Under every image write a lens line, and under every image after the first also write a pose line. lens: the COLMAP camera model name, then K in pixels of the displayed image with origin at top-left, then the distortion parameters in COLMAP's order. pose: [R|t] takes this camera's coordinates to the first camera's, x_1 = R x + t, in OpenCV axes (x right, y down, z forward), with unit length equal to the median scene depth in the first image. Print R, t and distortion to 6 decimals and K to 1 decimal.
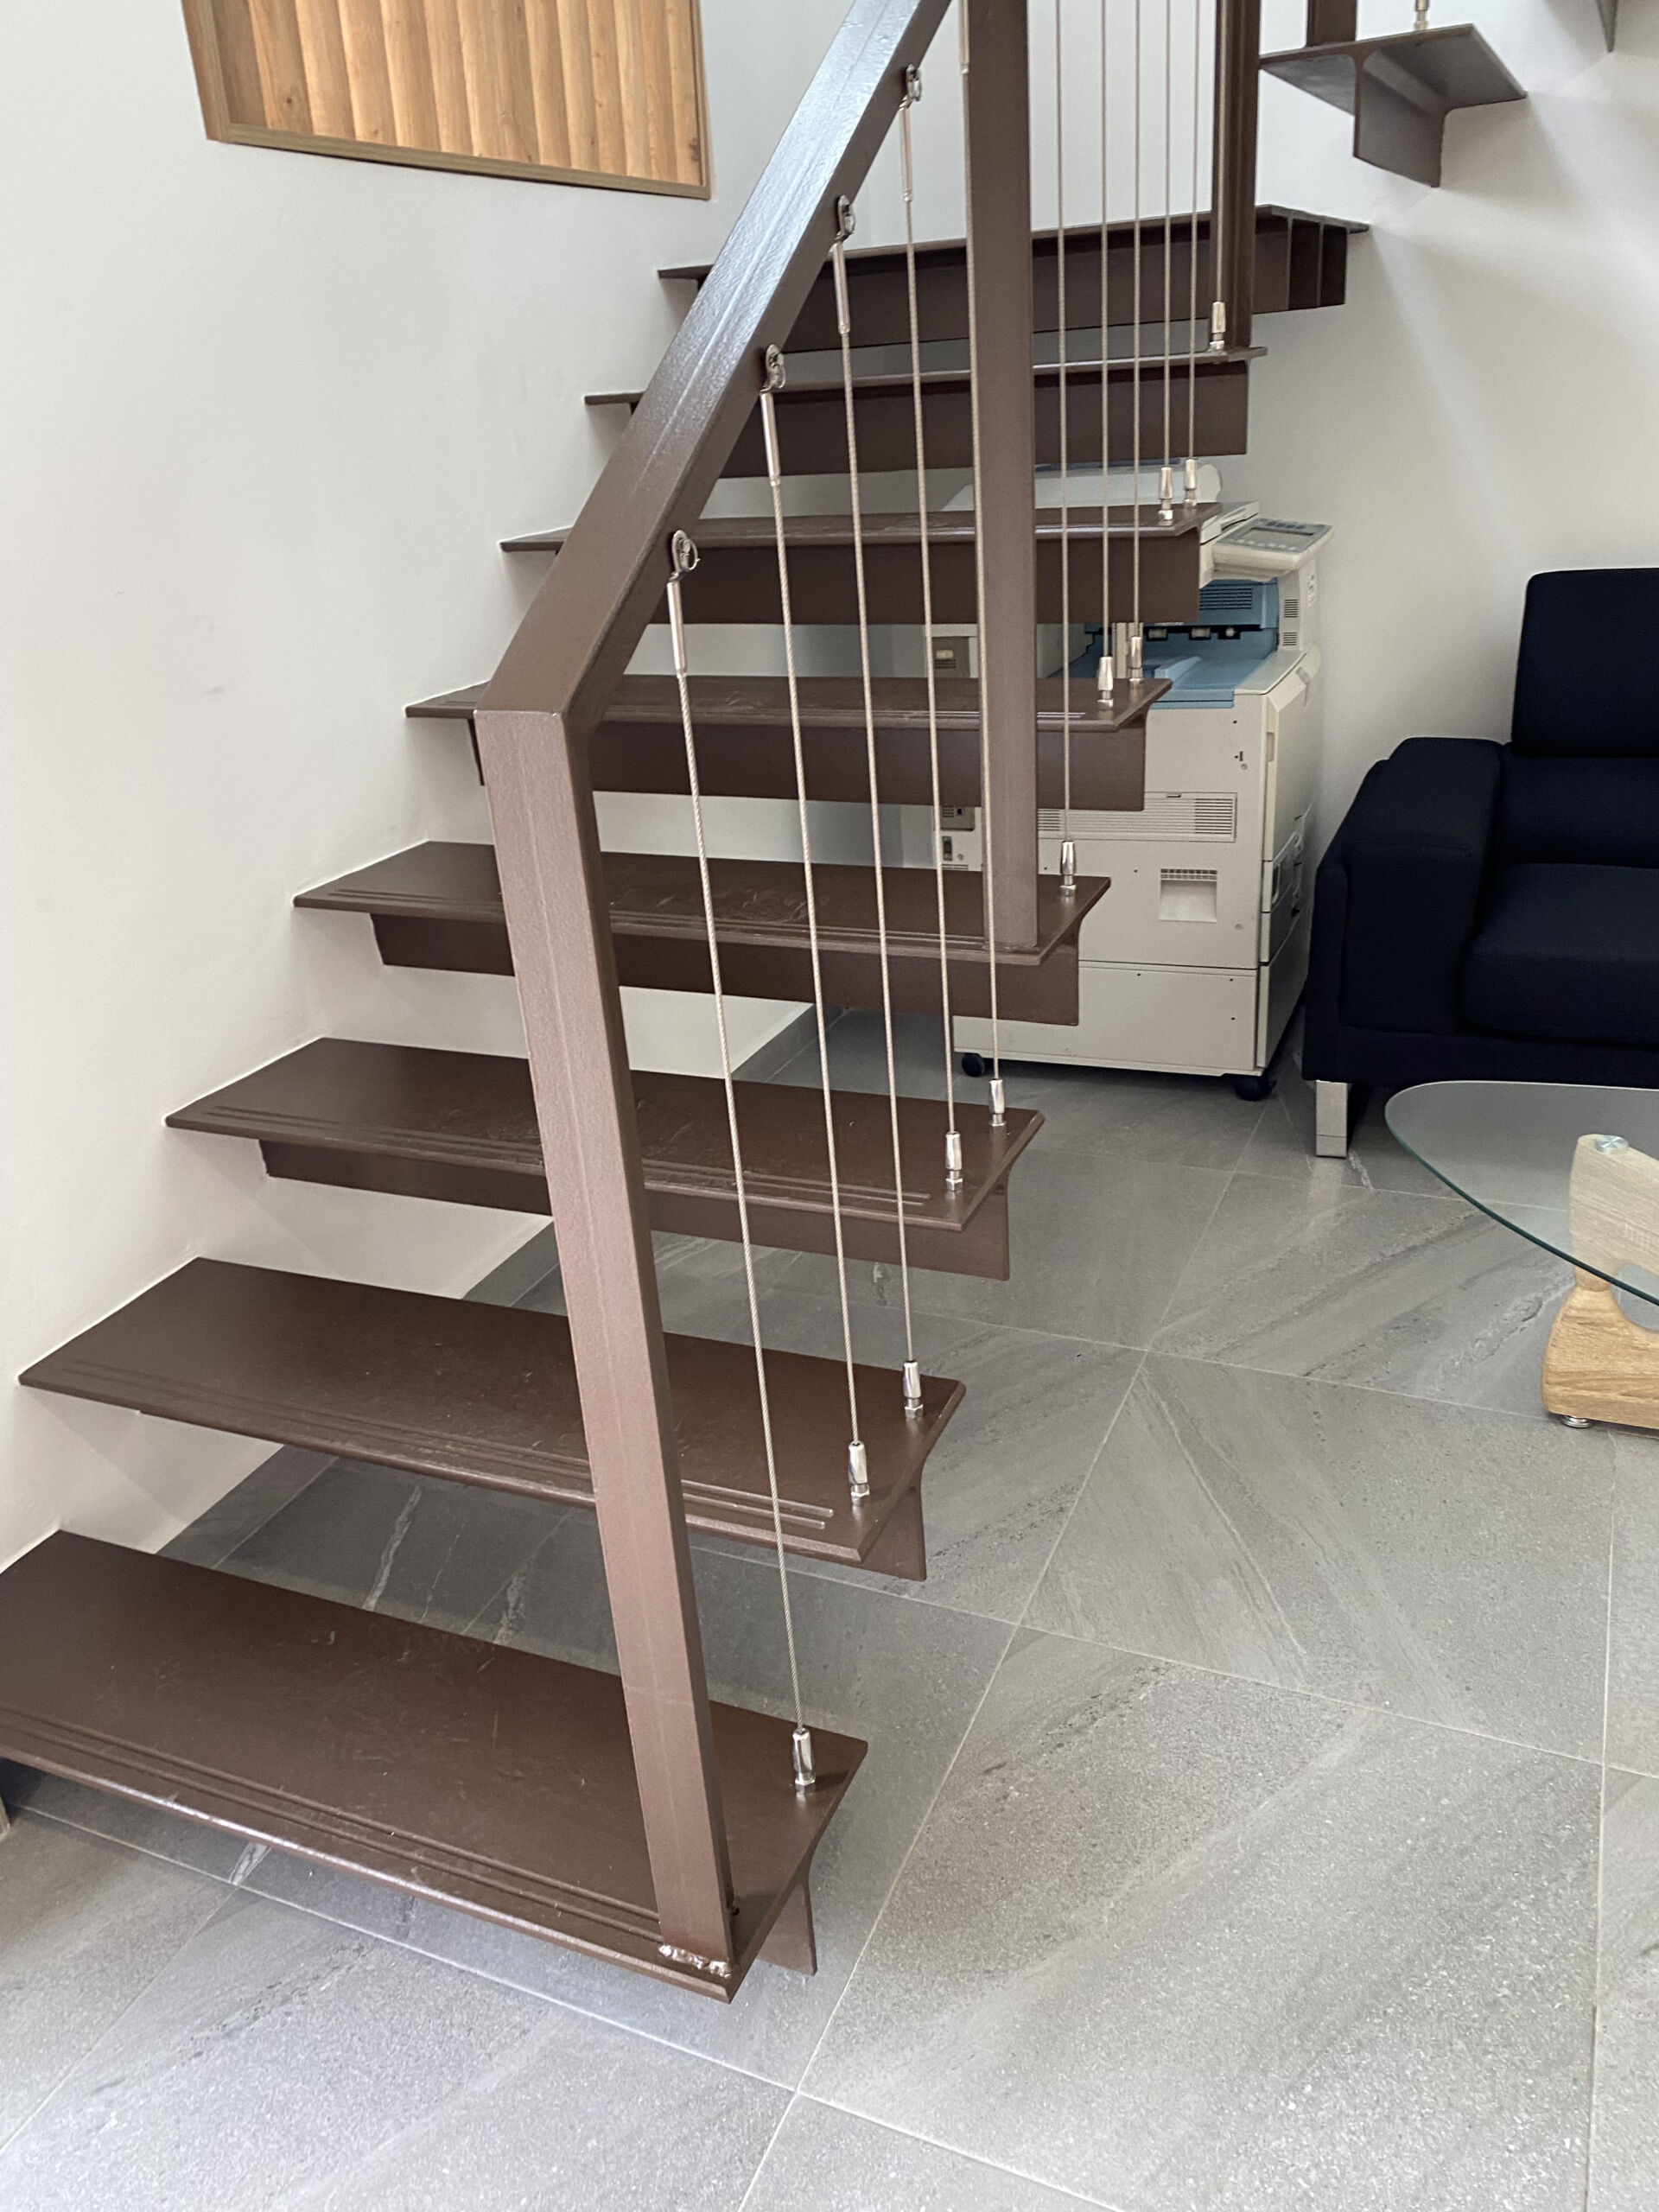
lens RADIAL K [[1705.1, 0, 831.5], [0, 1705.1, 1112.2], [0, 0, 1]] dist [0.018900, -0.023816]
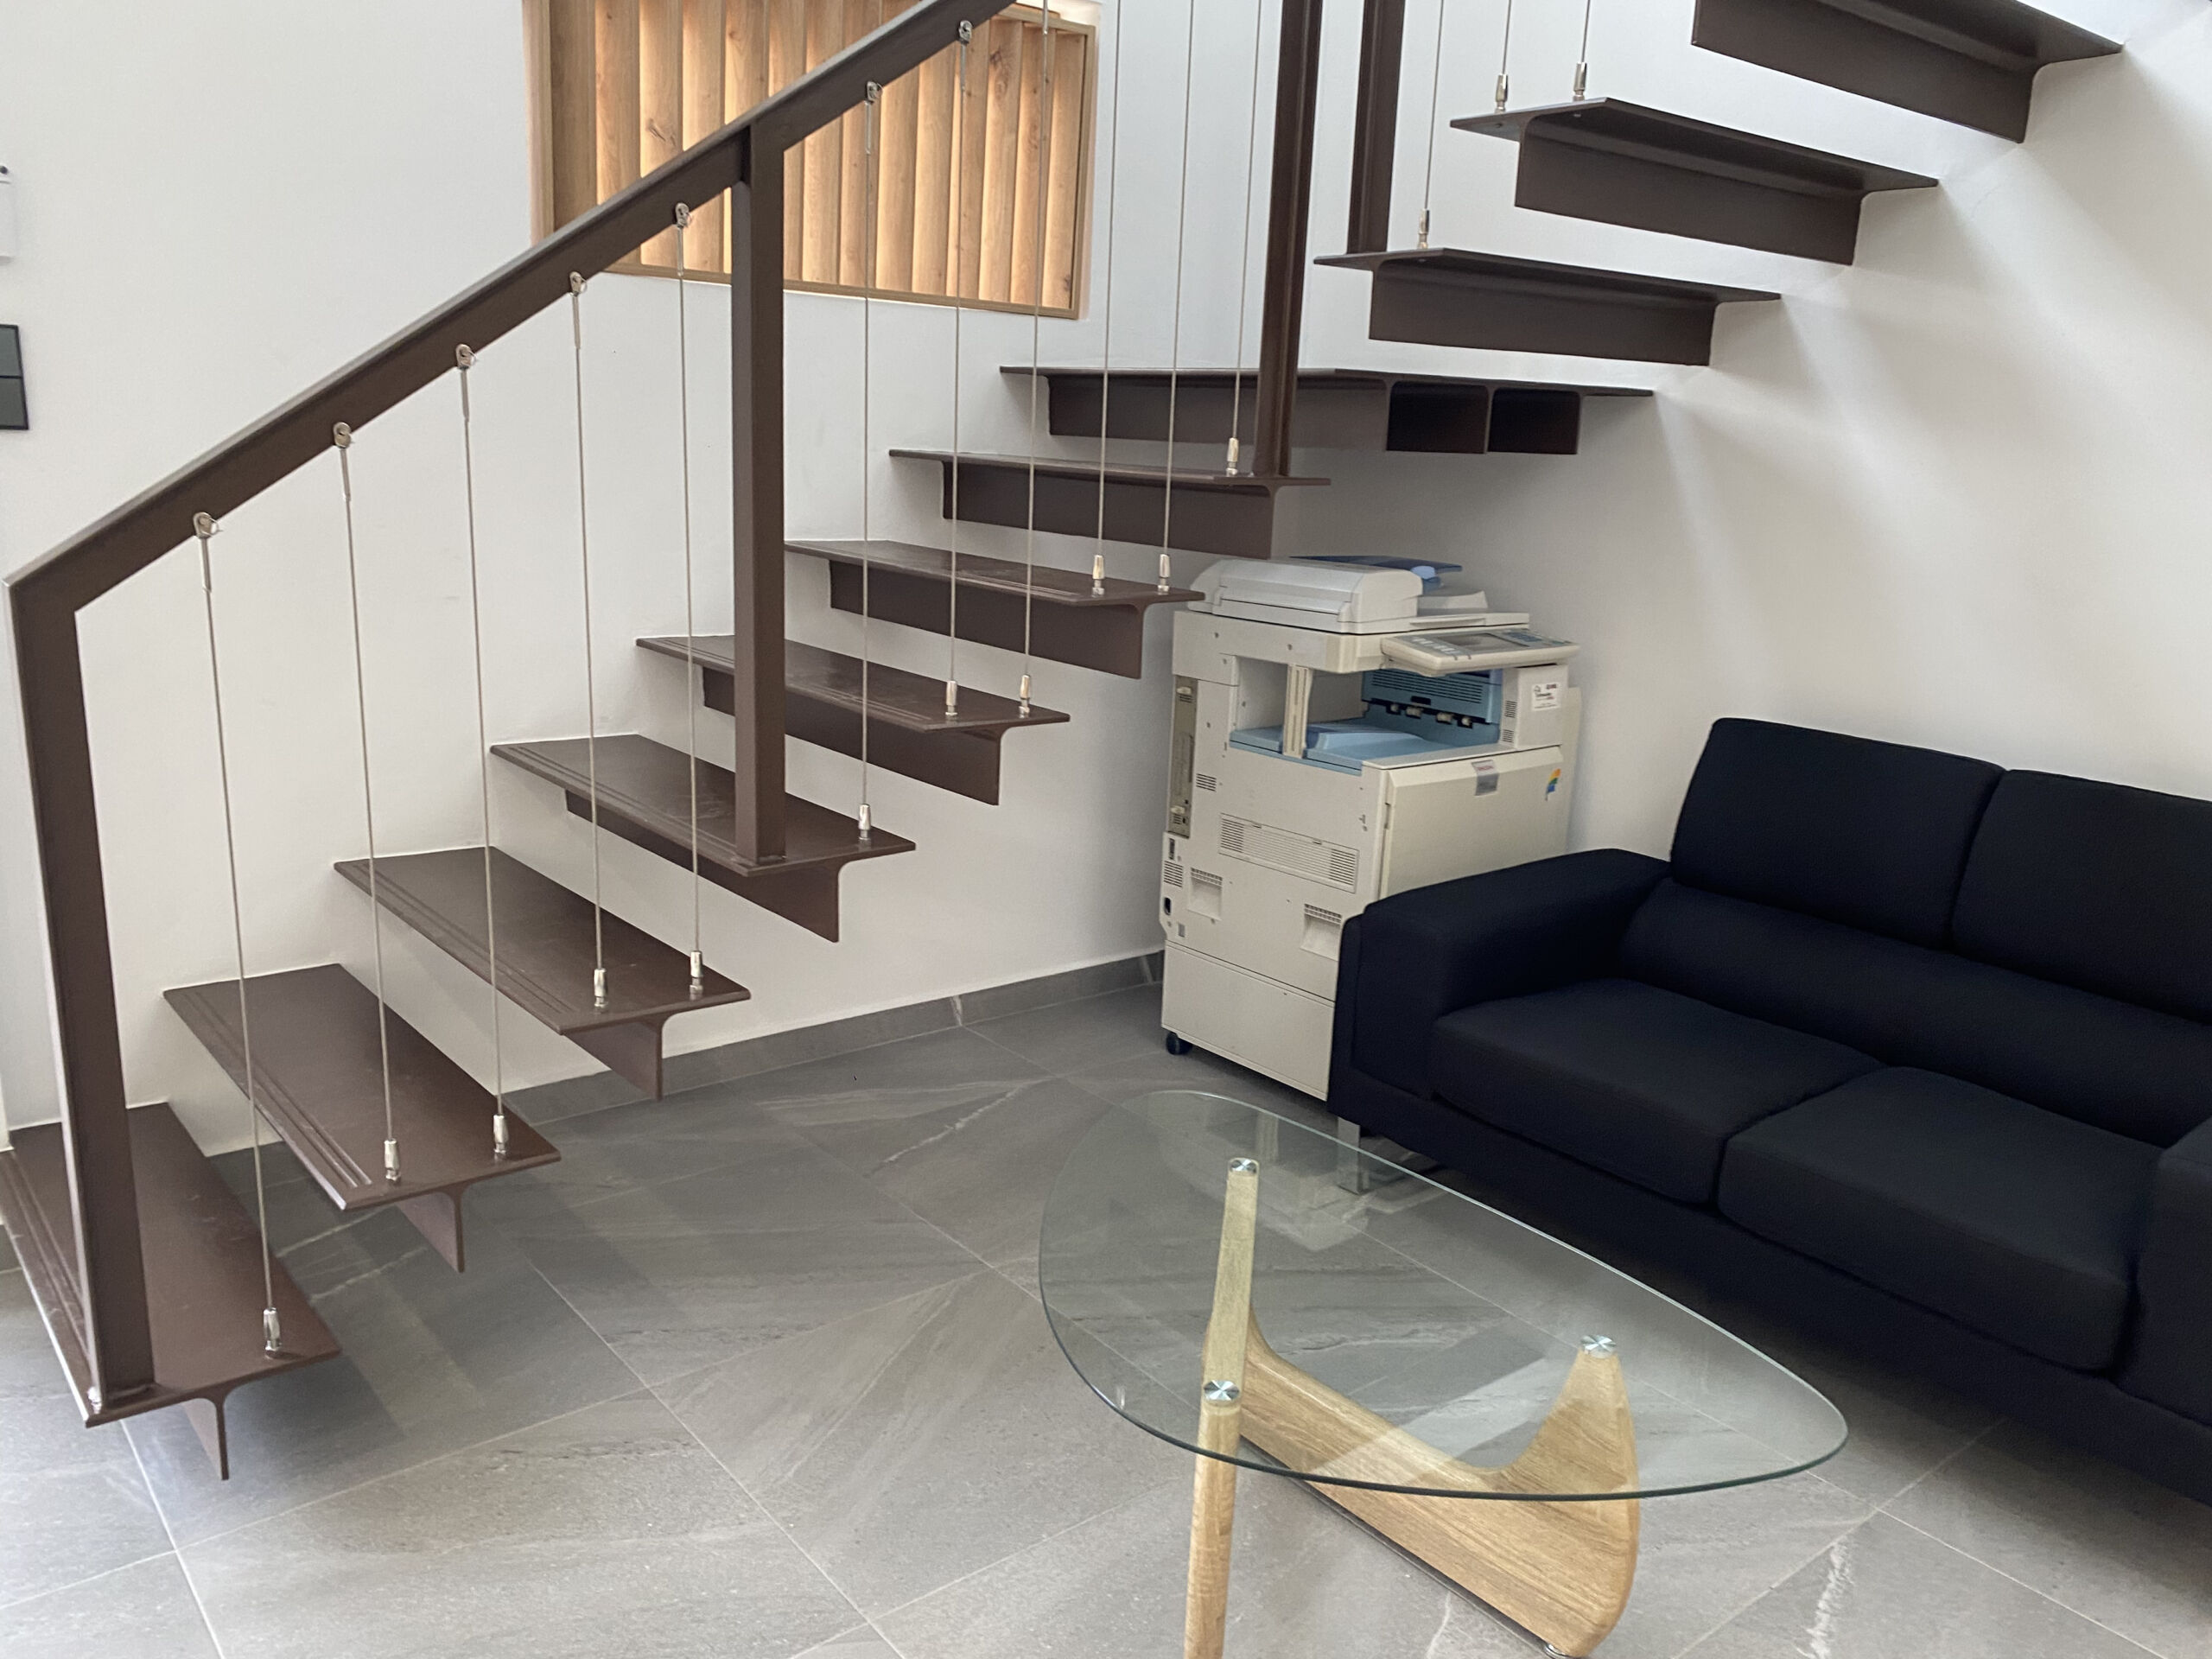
lens RADIAL K [[1705.1, 0, 1129.1], [0, 1705.1, 837.9], [0, 0, 1]] dist [0.018900, -0.023816]
pose [[0.888352, 0.211855, -0.407367, 0.742746], [-0.277776, 0.954395, -0.109408, -0.041653], [0.365611, 0.210350, 0.906687, -0.088804]]
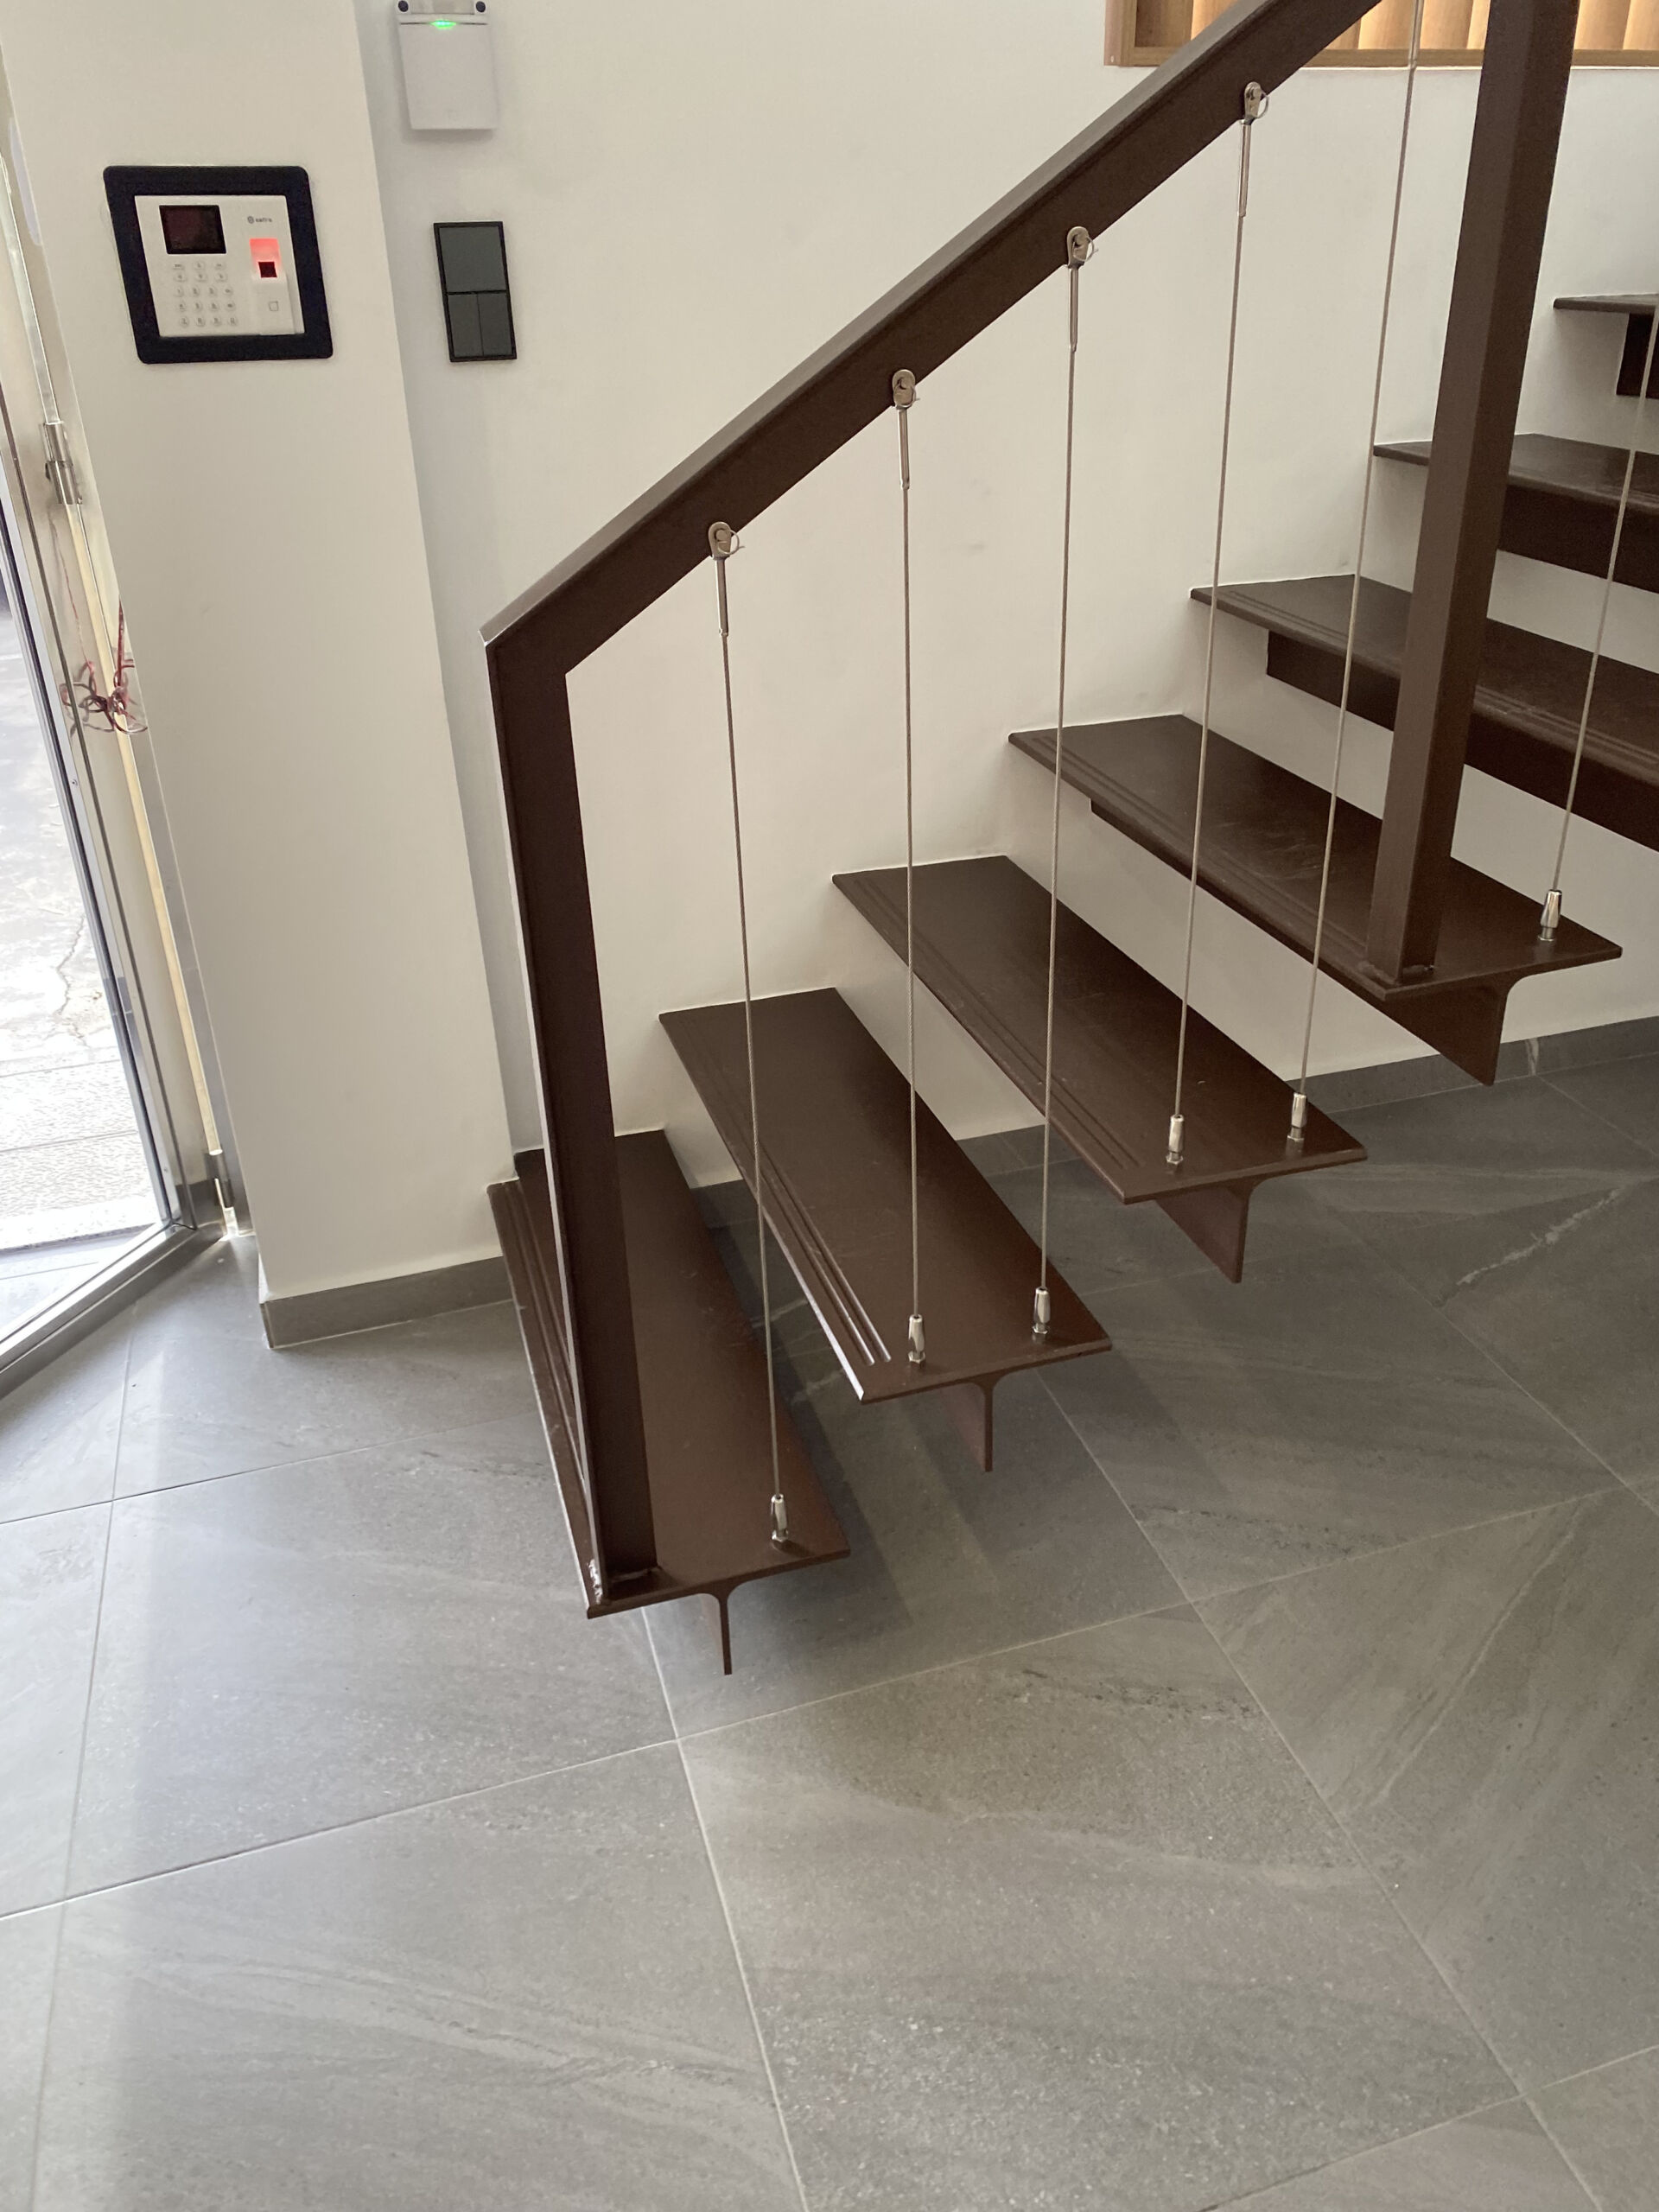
lens RADIAL K [[1705.1, 0, 852.1], [0, 1705.1, 1077.0], [0, 0, 1]] dist [0.018900, -0.023816]
pose [[0.657763, 0.386246, -0.646655, 0.447262], [-0.323378, 0.920176, 0.220687, -0.127776], [0.680276, 0.063955, 0.730161, 0.086619]]
